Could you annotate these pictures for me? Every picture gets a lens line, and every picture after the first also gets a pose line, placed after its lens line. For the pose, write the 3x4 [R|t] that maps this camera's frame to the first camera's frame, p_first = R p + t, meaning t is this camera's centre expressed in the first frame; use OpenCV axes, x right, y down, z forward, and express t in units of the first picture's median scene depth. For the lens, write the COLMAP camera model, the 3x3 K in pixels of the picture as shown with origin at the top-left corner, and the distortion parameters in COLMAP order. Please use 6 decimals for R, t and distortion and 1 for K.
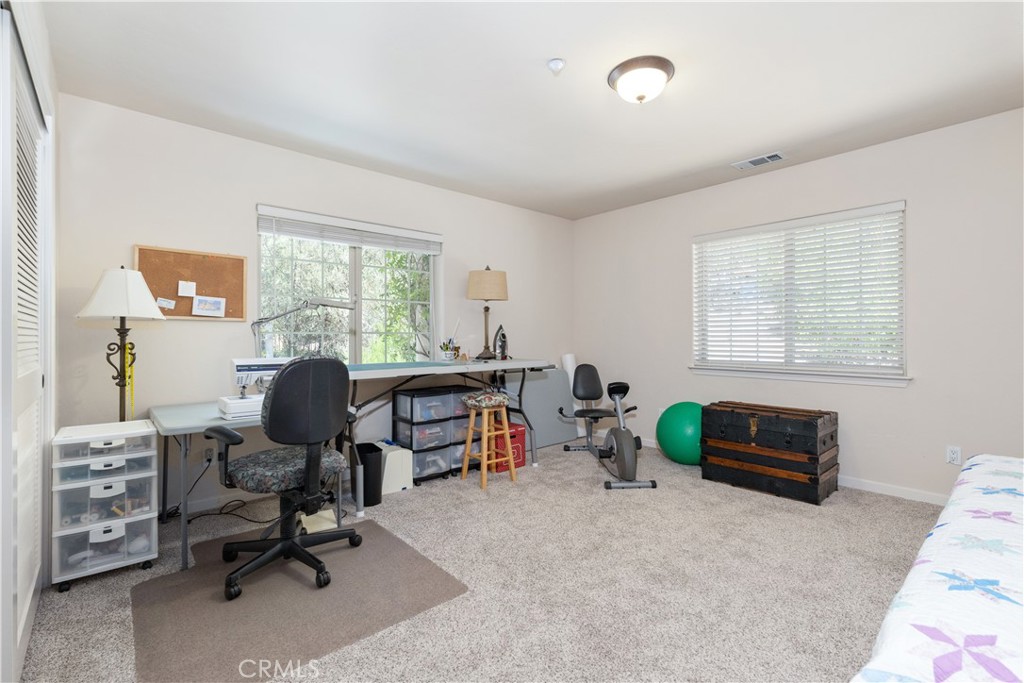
lens RADIAL K [[464.3, 0, 505.9], [0, 464.3, 336.5], [0, 0, 1]] dist [-0.000335, 0.000042]
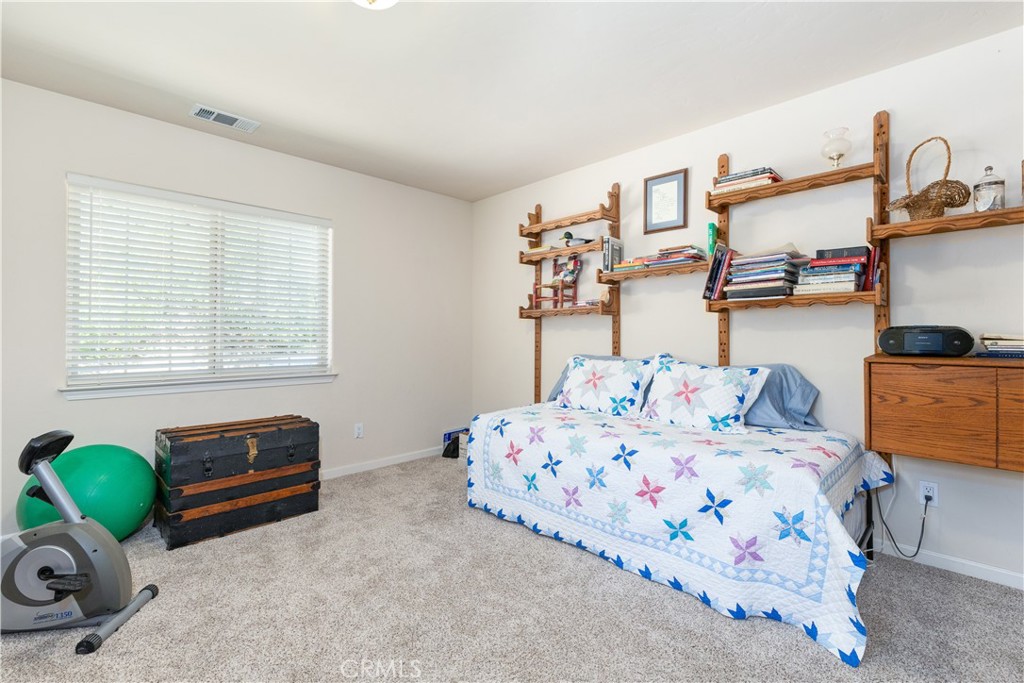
lens RADIAL K [[464.3, 0, 505.2], [0, 464.3, 340.4], [0, 0, 1]] dist [-0.000335, 0.000042]
pose [[-0.064888, -0.005551, 0.997877, -0.298947], [0.002730, 0.999980, 0.005740, 0.001403], [-0.997889, 0.003096, -0.064872, 0.612693]]
